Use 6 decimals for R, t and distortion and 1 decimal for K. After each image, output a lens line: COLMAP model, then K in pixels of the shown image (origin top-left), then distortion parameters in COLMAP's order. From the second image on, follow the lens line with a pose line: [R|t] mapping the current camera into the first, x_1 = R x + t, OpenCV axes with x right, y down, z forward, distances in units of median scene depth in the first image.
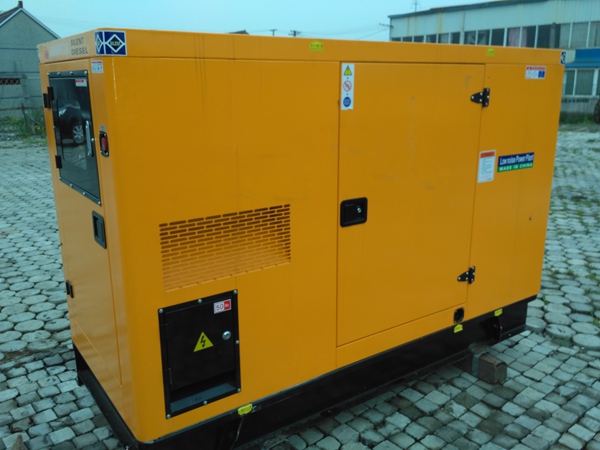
lens RADIAL K [[542.0, 0, 301.2], [0, 542.0, 232.2], [0, 0, 1]] dist [0.130955, -0.257909]
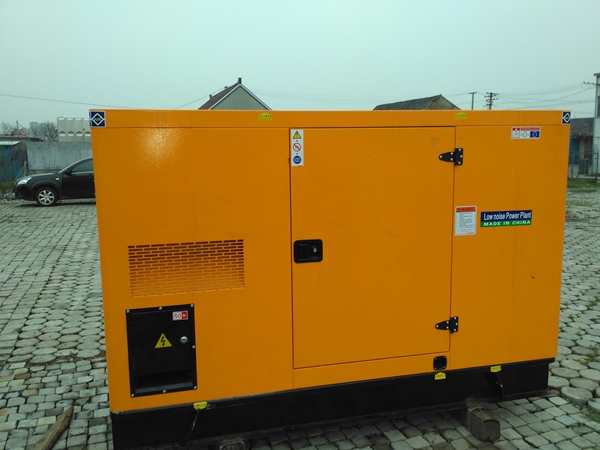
lens RADIAL K [[542.0, 0, 301.2], [0, 542.0, 232.2], [0, 0, 1]] dist [0.130955, -0.257909]
pose [[0.933456, 0.048706, -0.355370, 0.427902], [-0.086989, 0.991901, -0.092548, 0.027481], [0.347984, 0.117302, 0.930133, -0.087090]]
